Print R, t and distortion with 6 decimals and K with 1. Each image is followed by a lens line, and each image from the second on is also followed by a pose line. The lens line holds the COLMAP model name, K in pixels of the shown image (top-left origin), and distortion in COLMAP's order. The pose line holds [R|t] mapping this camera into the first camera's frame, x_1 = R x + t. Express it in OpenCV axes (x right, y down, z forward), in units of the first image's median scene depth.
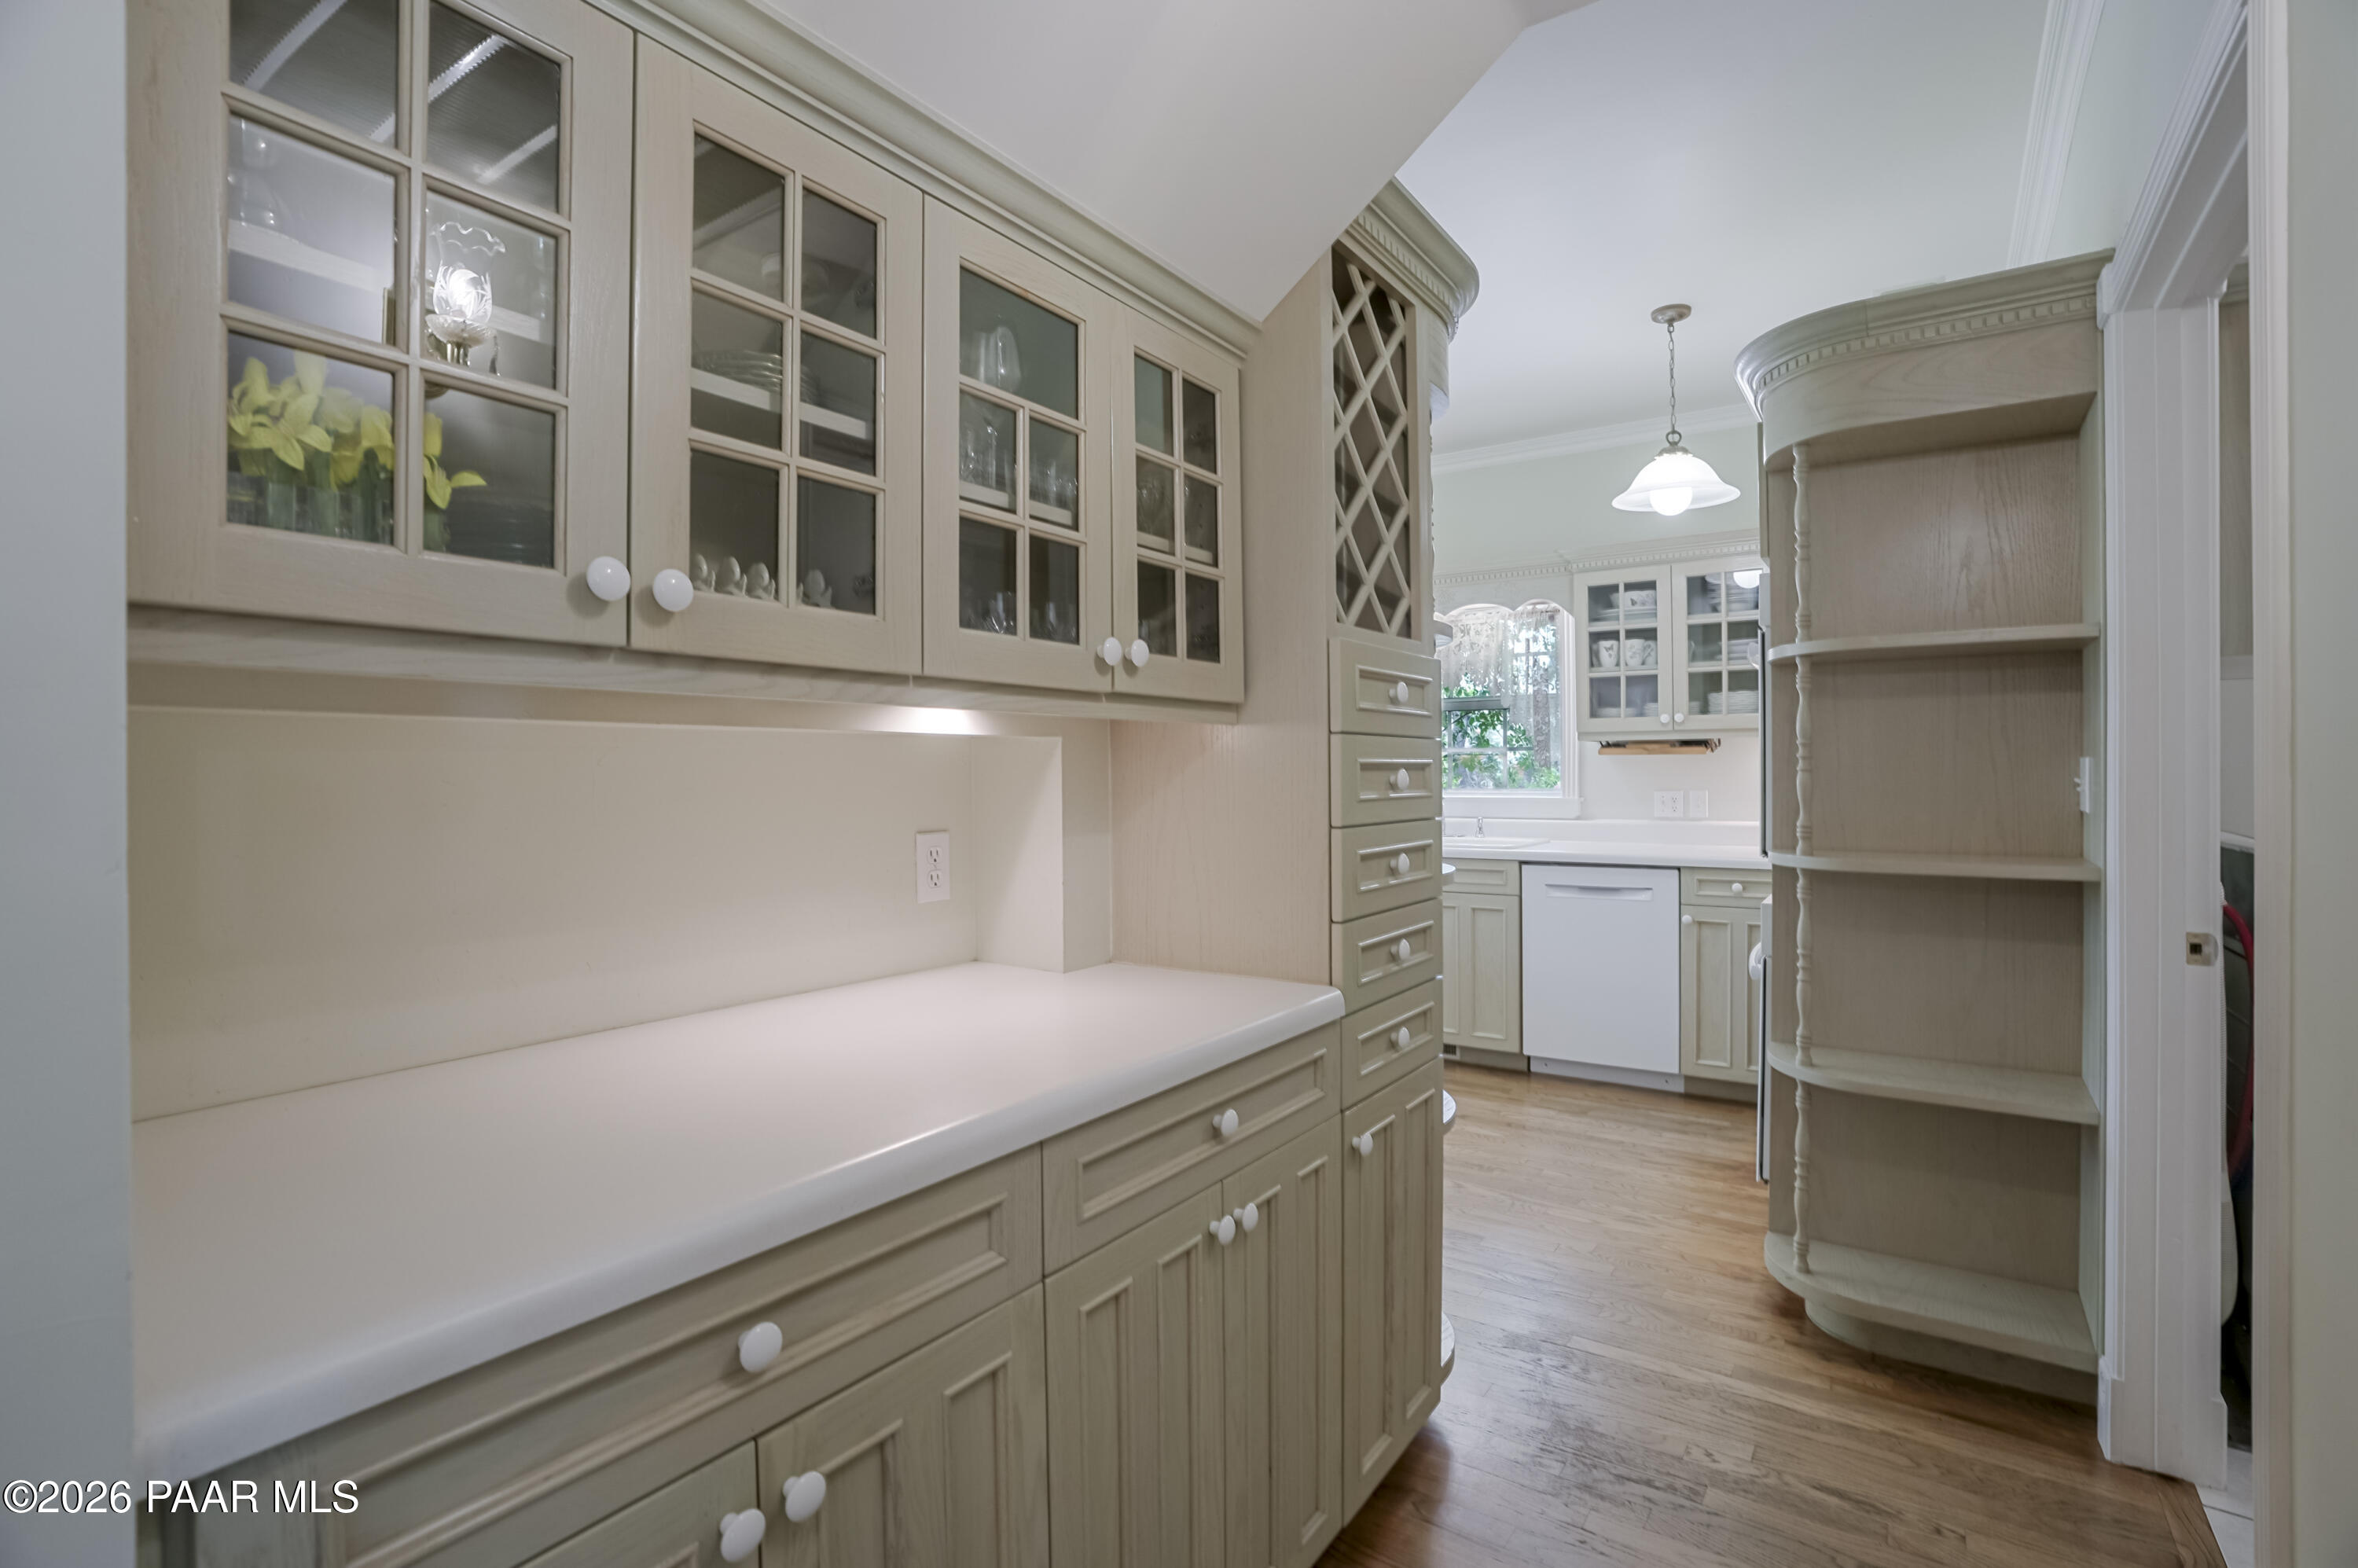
lens RADIAL K [[1110.4, 0, 1192.4], [0, 1110.4, 785.8], [0, 0, 1]] dist [-0.068770, 0.024998]
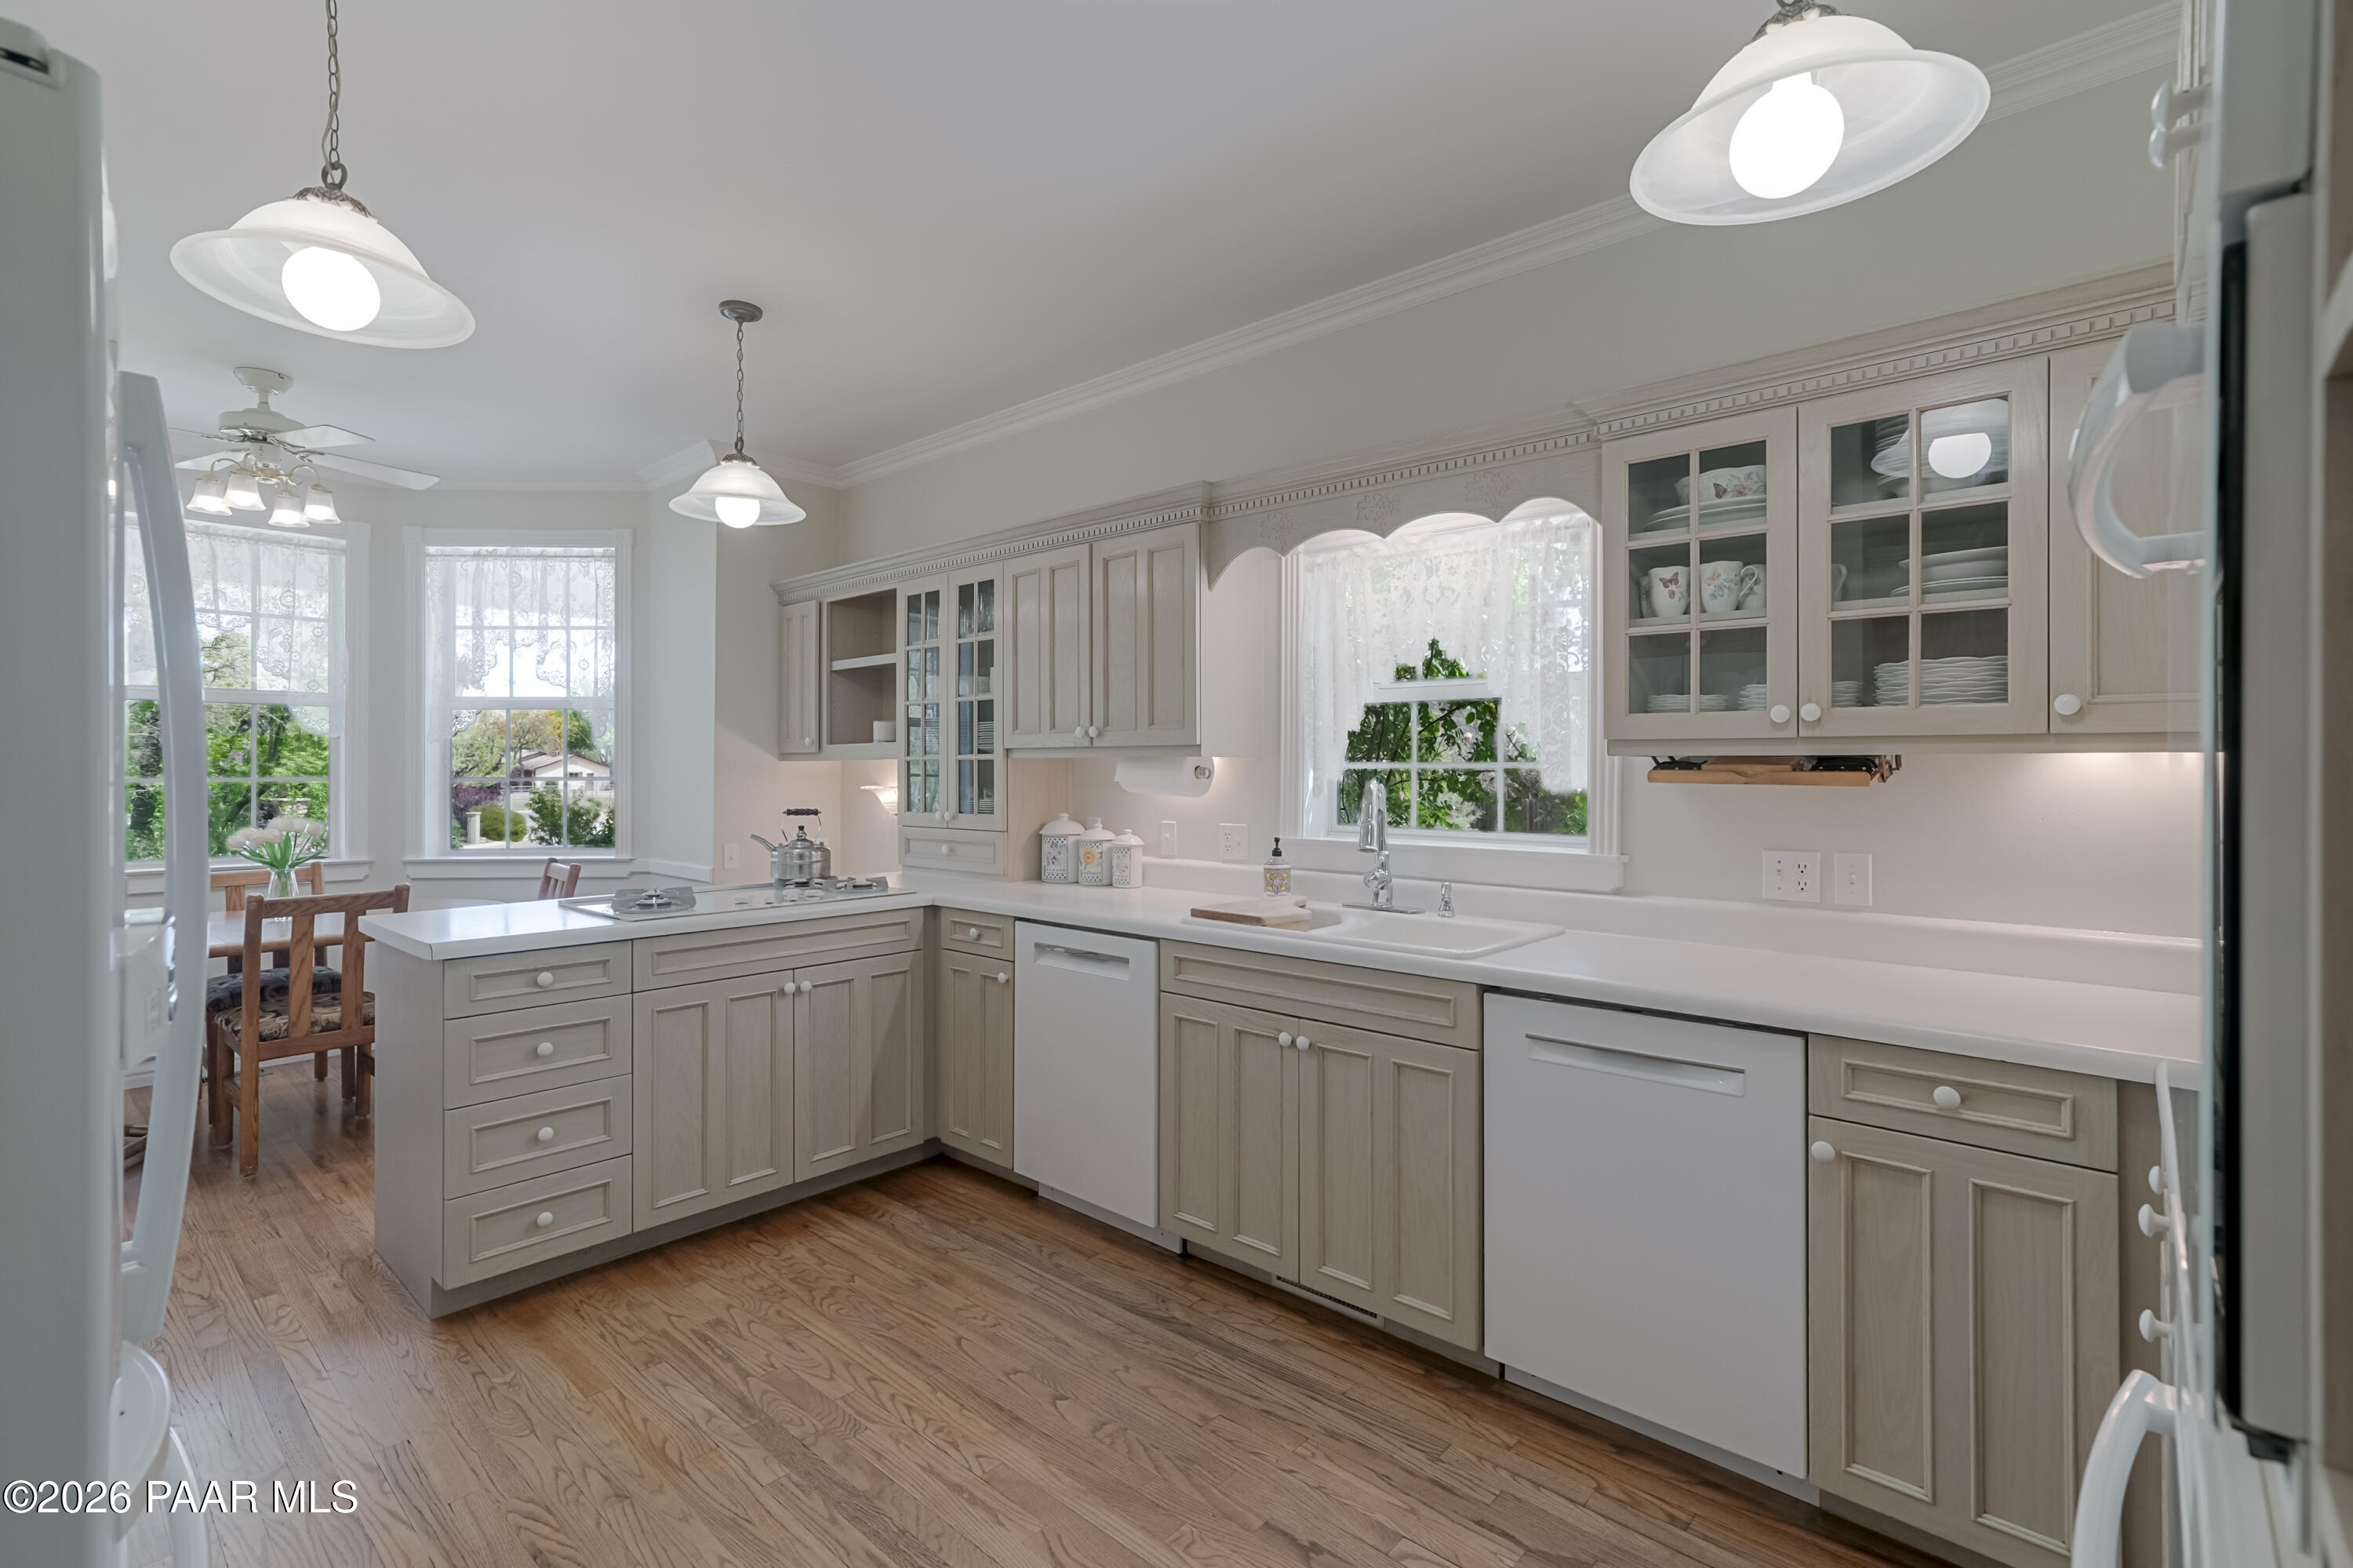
lens RADIAL K [[1078.7, 0, 1200.5], [0, 1078.7, 768.3], [0, 0, 1]] dist [-0.000467, 0.003096]
pose [[0.993541, 0.011162, -0.112926, 0.220078], [-0.012466, 0.999863, -0.010853, -0.027634], [0.112789, 0.012190, 0.993544, 0.473129]]
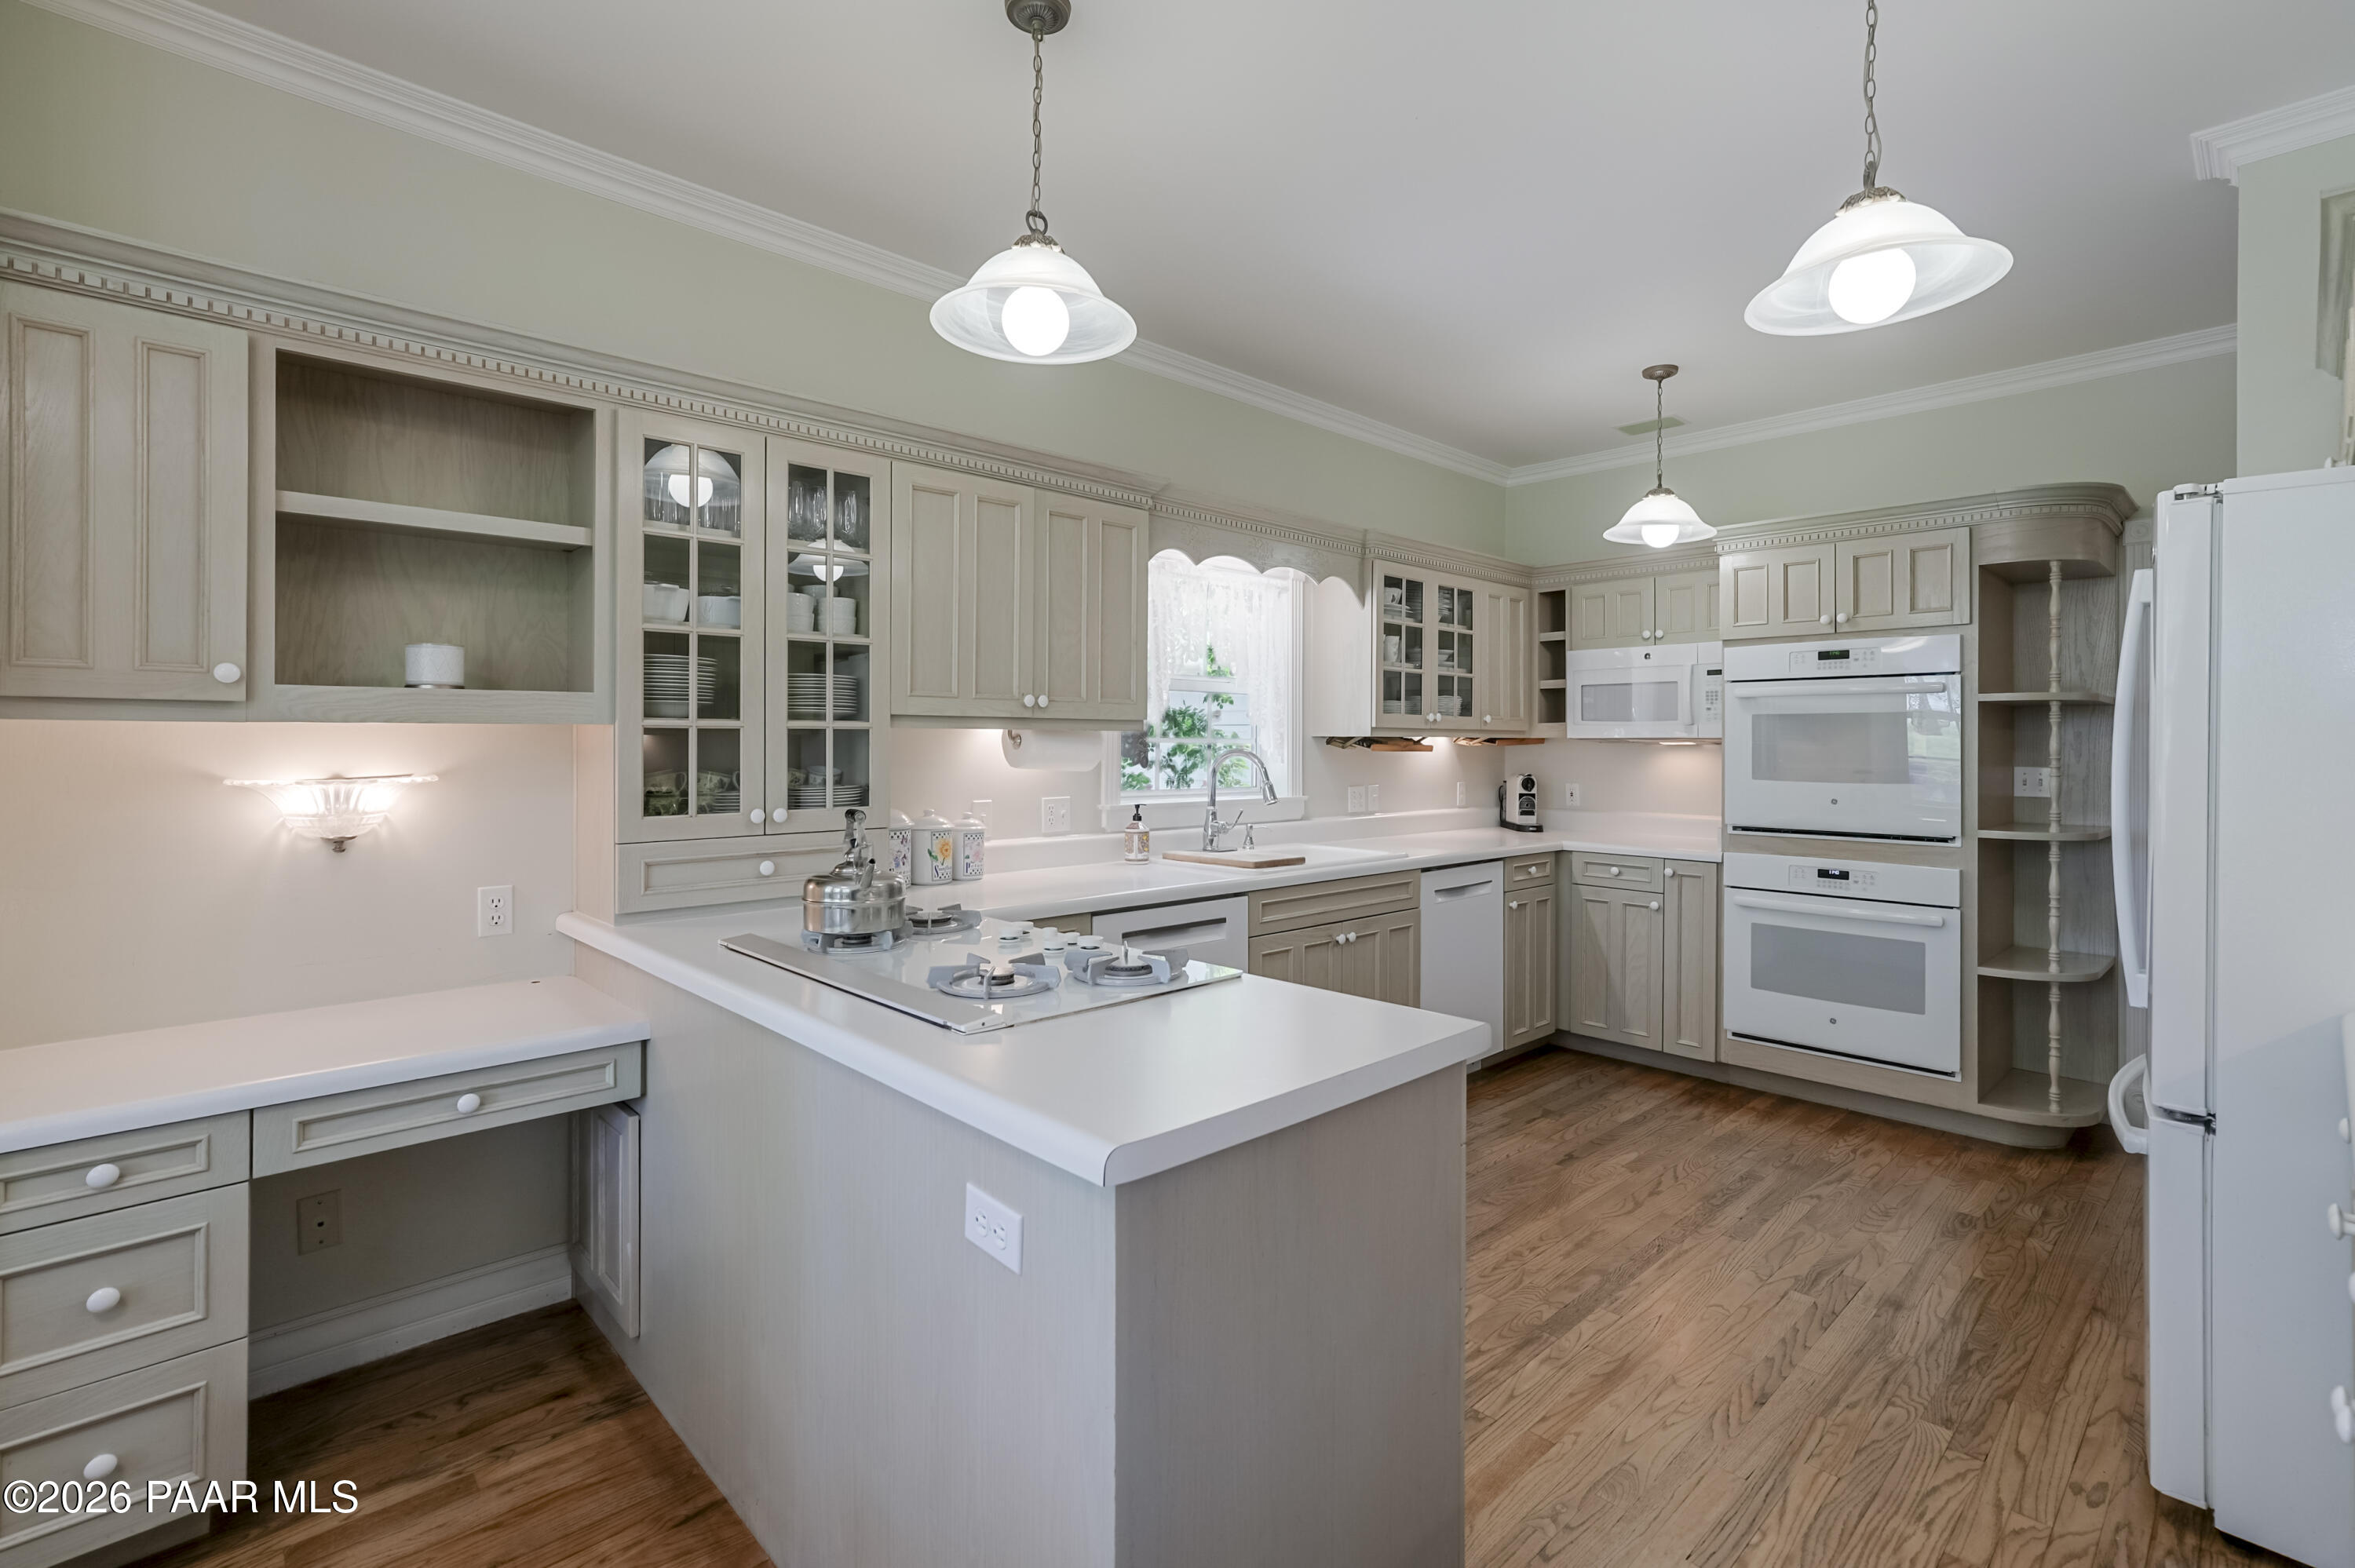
lens RADIAL K [[1108.8, 0, 1075.6], [0, 1108.8, 744.0], [0, 0, 1]] dist [-0.068770, 0.024998]
pose [[0.241912, 0.011827, 0.970226, -0.645143], [0.005181, 0.999896, -0.013480, -0.023786], [-0.970284, 0.008287, 0.241825, 1.054624]]
